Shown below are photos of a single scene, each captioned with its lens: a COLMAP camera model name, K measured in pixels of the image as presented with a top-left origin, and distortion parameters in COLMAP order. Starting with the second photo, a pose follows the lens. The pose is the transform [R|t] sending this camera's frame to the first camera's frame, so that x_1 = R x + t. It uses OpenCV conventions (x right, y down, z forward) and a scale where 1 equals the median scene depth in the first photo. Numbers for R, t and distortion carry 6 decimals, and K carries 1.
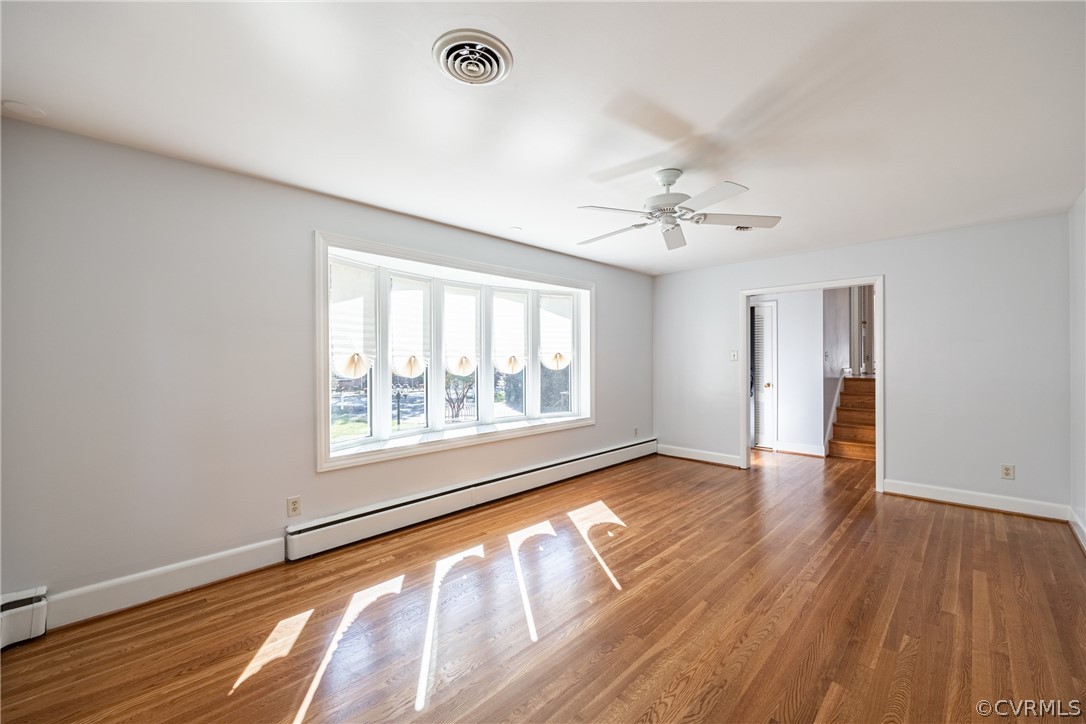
lens RADIAL K [[433.7, 0, 544.4], [0, 433.7, 362.2], [0, 0, 1]] dist [-0.001613, 0.000291]
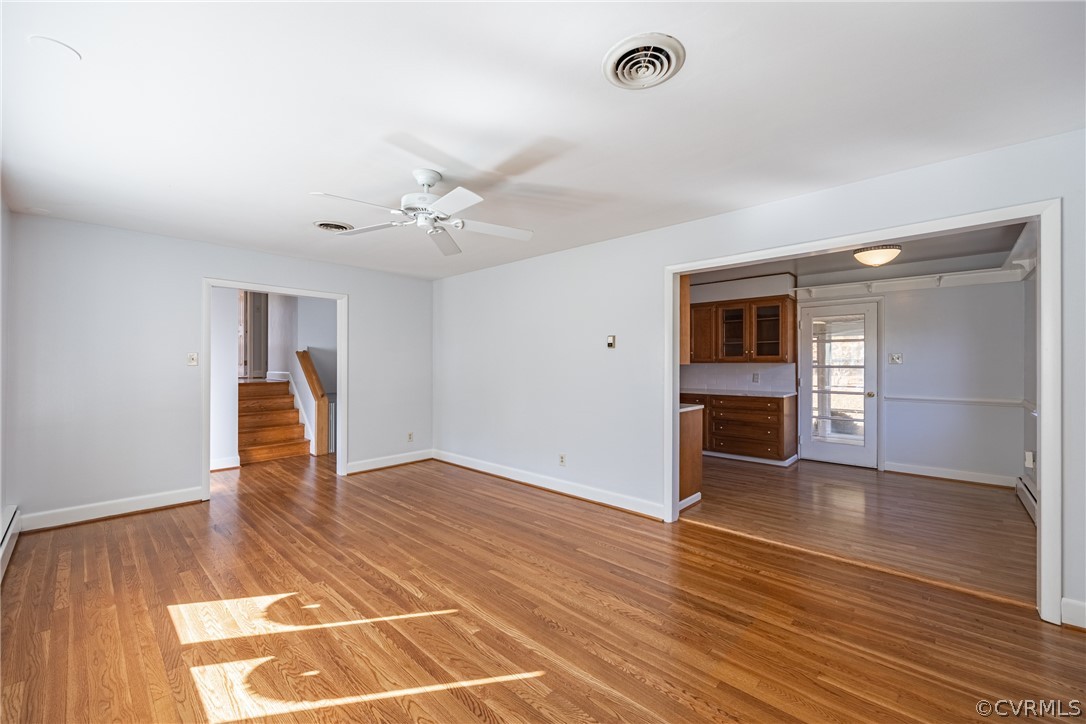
lens RADIAL K [[433.7, 0, 544.4], [0, 433.7, 362.2], [0, 0, 1]] dist [-0.001613, 0.000291]
pose [[-0.033571, 0.009250, 0.999394, -0.547325], [0.004688, 0.999948, -0.009098, 0.000527], [-0.999425, 0.004380, -0.033613, 0.600063]]
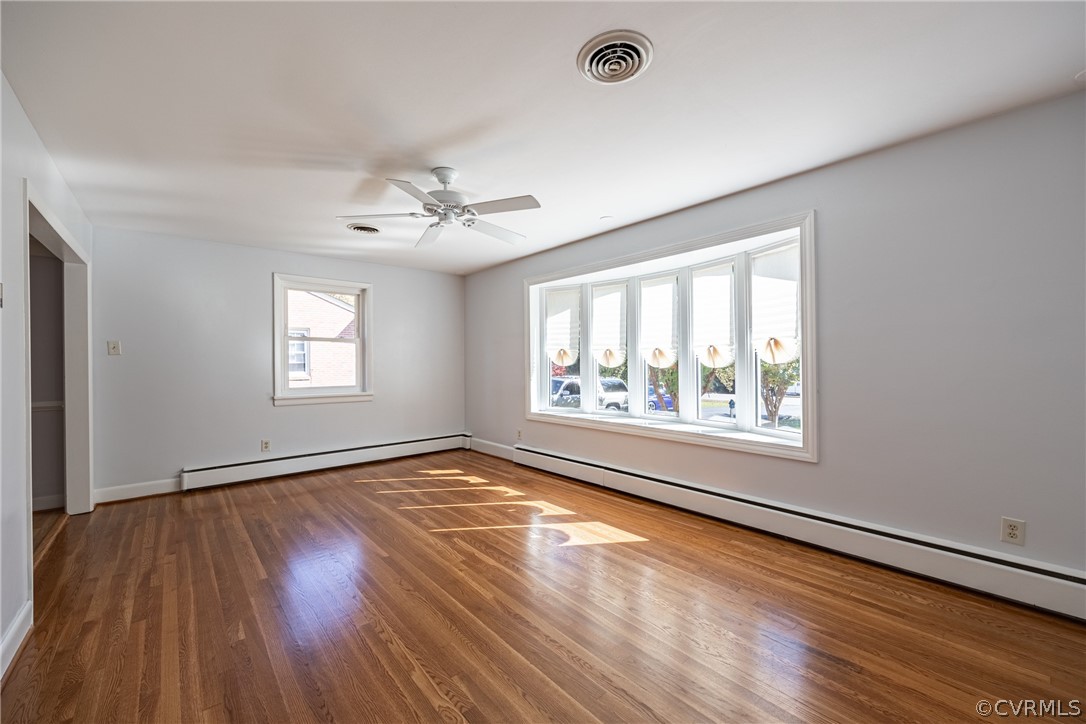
lens RADIAL K [[433.7, 0, 544.4], [0, 433.7, 362.2], [0, 0, 1]] dist [-0.001613, 0.000291]
pose [[-0.073727, 0.009800, -0.997230, 1.022088], [0.006291, 0.999936, 0.009361, 0.009840], [0.997259, -0.005584, -0.073784, 1.024310]]
